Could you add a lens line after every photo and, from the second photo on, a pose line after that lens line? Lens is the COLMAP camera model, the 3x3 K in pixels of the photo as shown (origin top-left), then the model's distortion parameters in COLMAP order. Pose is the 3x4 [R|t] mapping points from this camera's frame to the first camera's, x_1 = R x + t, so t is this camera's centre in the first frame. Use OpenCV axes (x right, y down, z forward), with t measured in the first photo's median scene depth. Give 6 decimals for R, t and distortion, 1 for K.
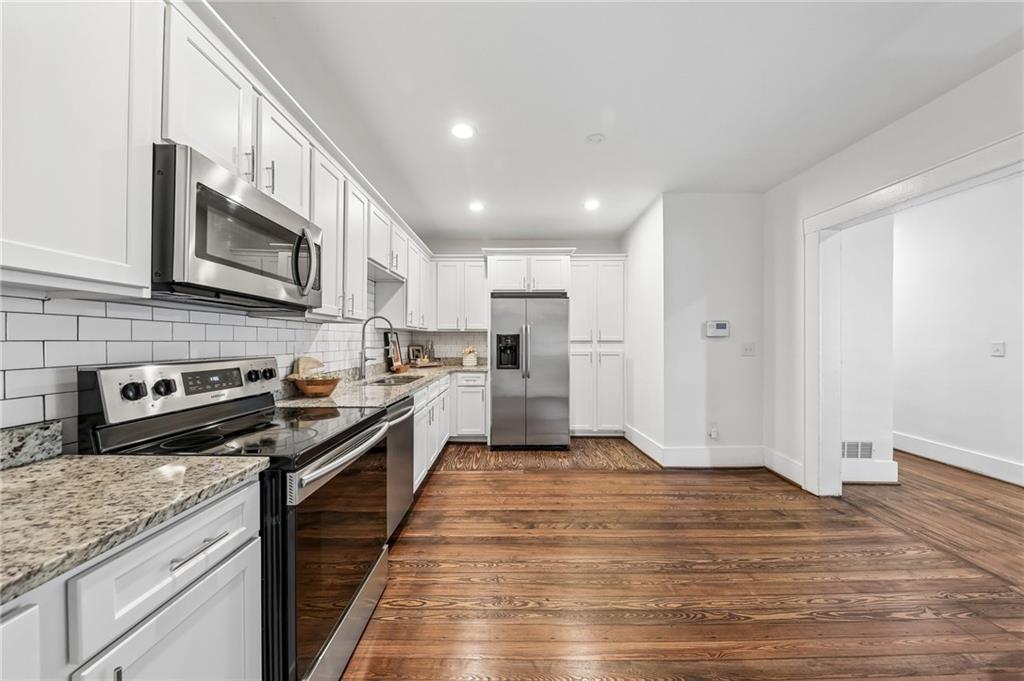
lens RADIAL K [[340.0, 0, 520.6], [0, 340.0, 338.3], [0, 0, 1]] dist [-0.008059, -0.000169]
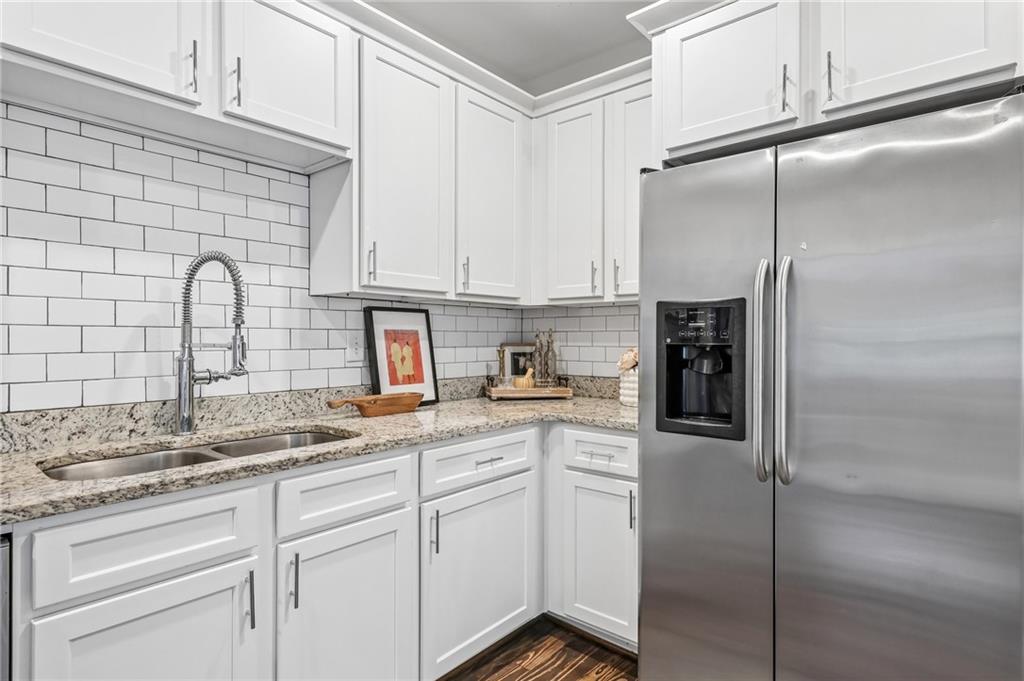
lens RADIAL K [[542.6, 0, 508.3], [0, 542.6, 337.5], [0, 0, 1]] dist [-0.001263, -0.000097]
pose [[0.743595, -0.001517, -0.668629, 0.131316], [0.005058, 0.999982, 0.003357, 0.014447], [0.668611, -0.005878, 0.743589, 0.600309]]
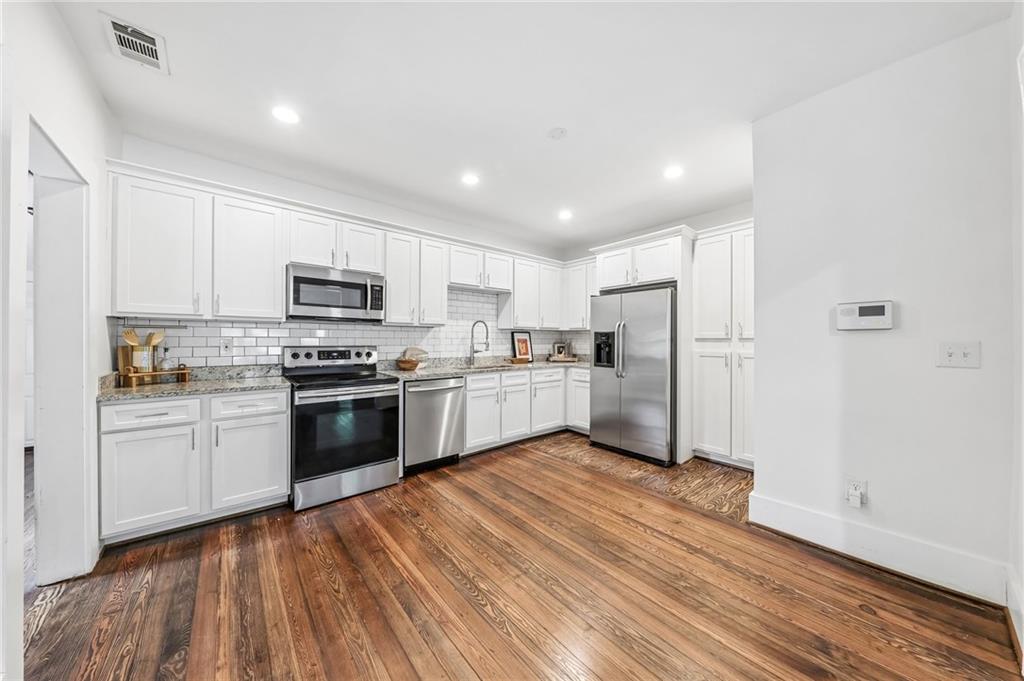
lens RADIAL K [[340.0, 0, 513.9], [0, 340.0, 338.9], [0, 0, 1]] dist [-0.008059, -0.000169]
pose [[0.638756, -0.001106, -0.769408, 0.559328], [0.003593, 0.999992, 0.001546, 0.006127], [0.769401, -0.003752, 0.638755, 0.167719]]
